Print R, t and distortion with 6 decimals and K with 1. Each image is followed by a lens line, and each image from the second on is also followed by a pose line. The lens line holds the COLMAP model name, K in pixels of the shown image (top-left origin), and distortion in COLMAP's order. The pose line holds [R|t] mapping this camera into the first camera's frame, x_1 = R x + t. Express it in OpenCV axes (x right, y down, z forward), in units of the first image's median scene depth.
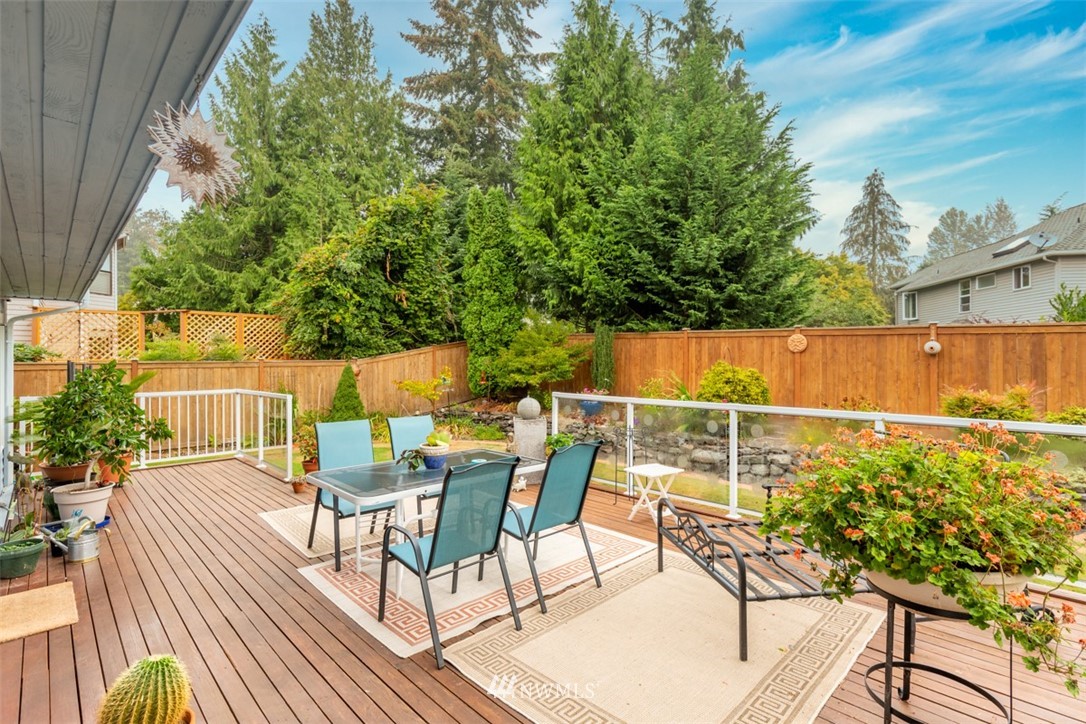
lens RADIAL K [[511.8, 0, 541.7], [0, 511.8, 362.1], [0, 0, 1]] dist [-0.011824, -0.000589]
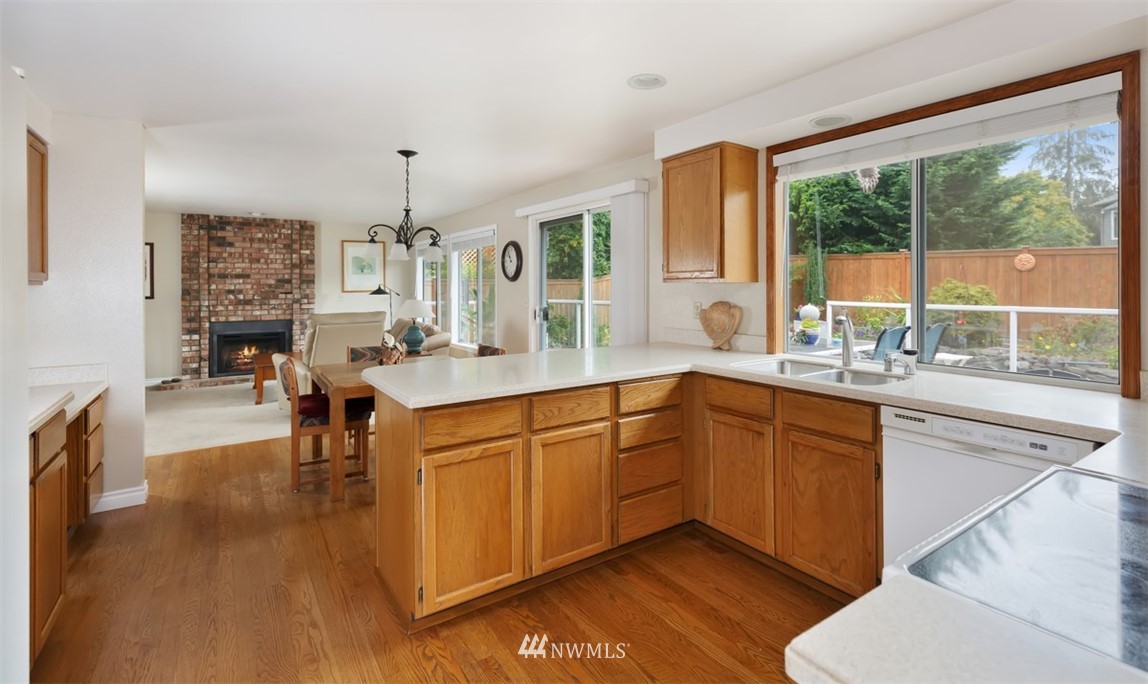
lens RADIAL K [[529.0, 0, 602.3], [0, 529.0, 286.8], [0, 0, 1]] dist [-0.003407, -0.000477]
pose [[0.991010, 0.001247, -0.133784, -0.176405], [-0.001446, 0.999998, -0.001391, 0.013558], [0.133782, 0.001572, 0.991010, -0.168718]]
